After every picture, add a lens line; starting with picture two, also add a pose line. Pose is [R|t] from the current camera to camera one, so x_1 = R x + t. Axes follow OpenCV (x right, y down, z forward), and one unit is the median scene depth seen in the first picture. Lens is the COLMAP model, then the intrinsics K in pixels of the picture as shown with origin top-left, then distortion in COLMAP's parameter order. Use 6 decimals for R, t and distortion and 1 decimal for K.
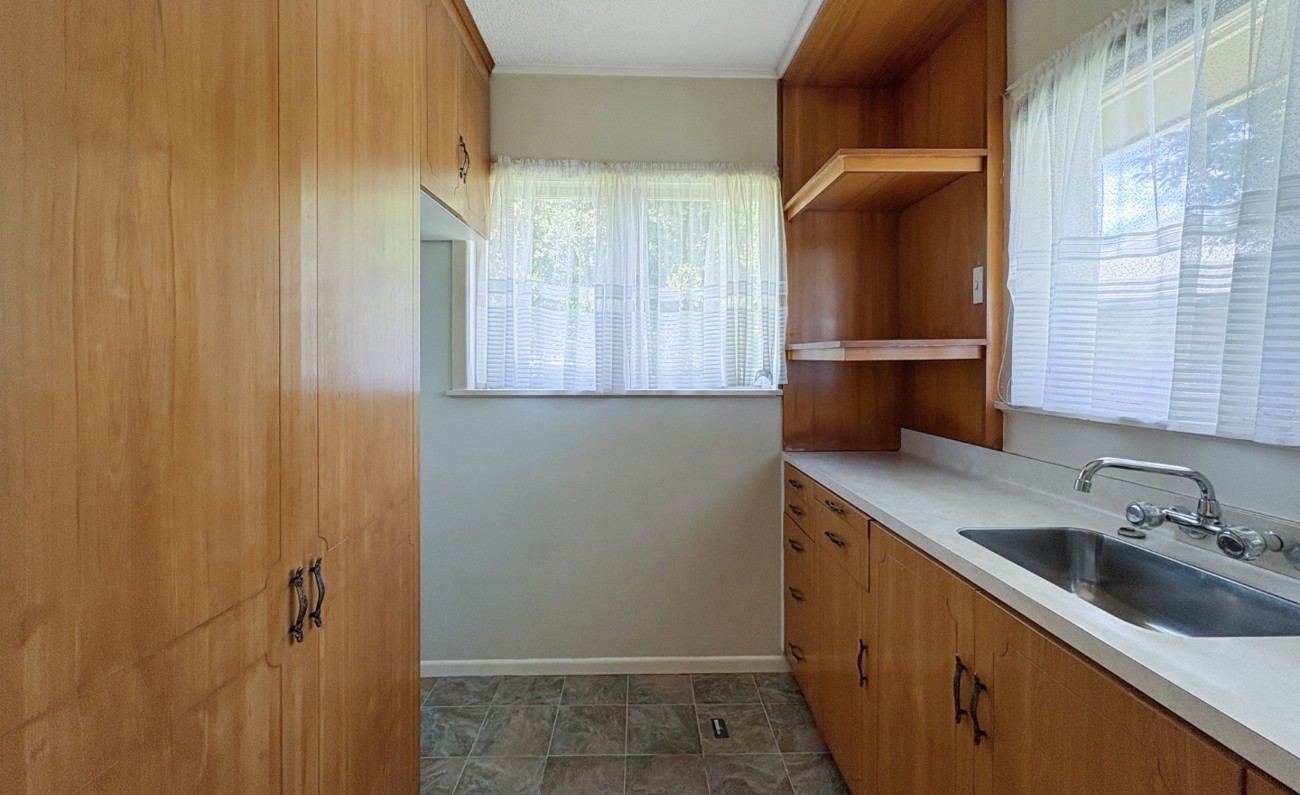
lens RADIAL K [[530.6, 0, 648.8], [0, 530.6, 365.8], [0, 0, 1]] dist [-0.001669, 0.000159]
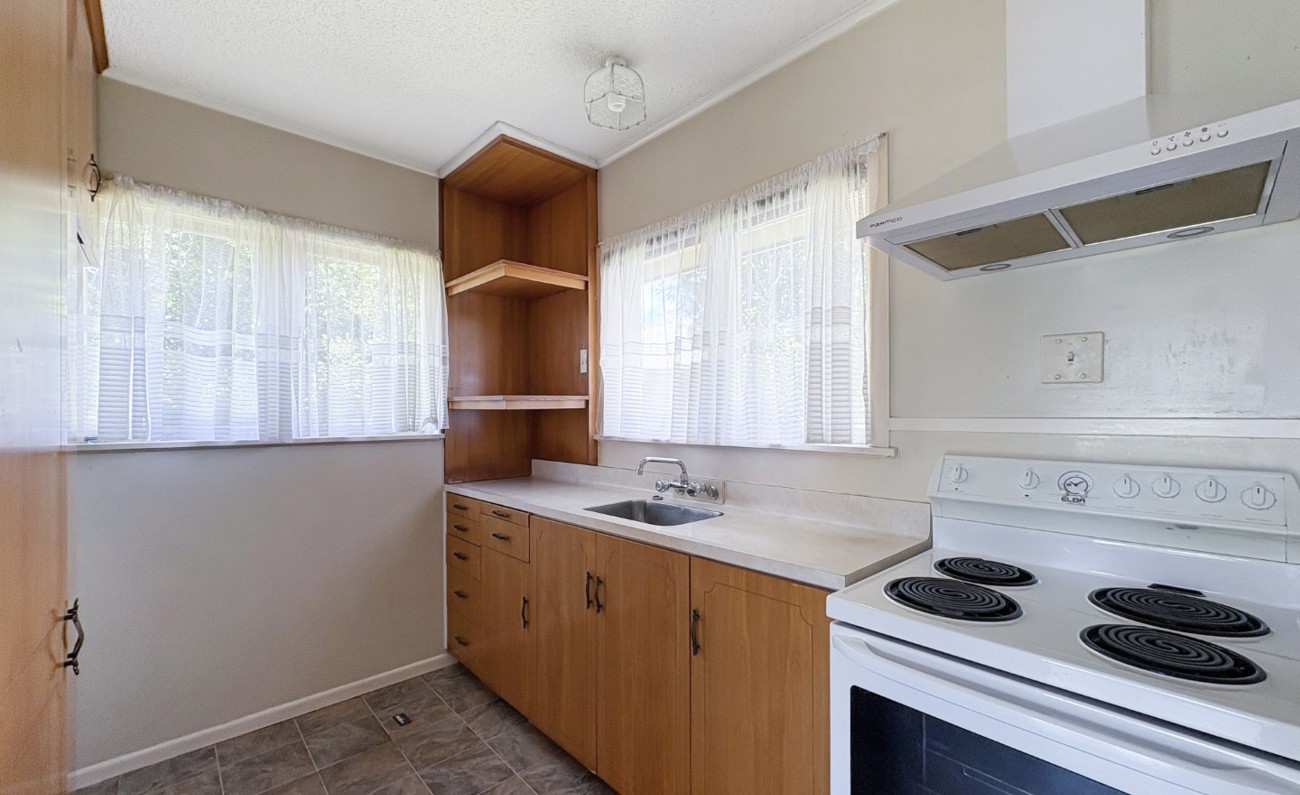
lens RADIAL K [[522.6, 0, 650.0], [0, 522.6, 397.5], [0, 0, 1]] dist [-0.000420, 0.000035]
pose [[0.744796, 0.016490, 0.667089, -0.243040], [0.007980, 0.999403, -0.033615, 0.007630], [-0.667245, 0.030360, 0.744220, -0.258318]]
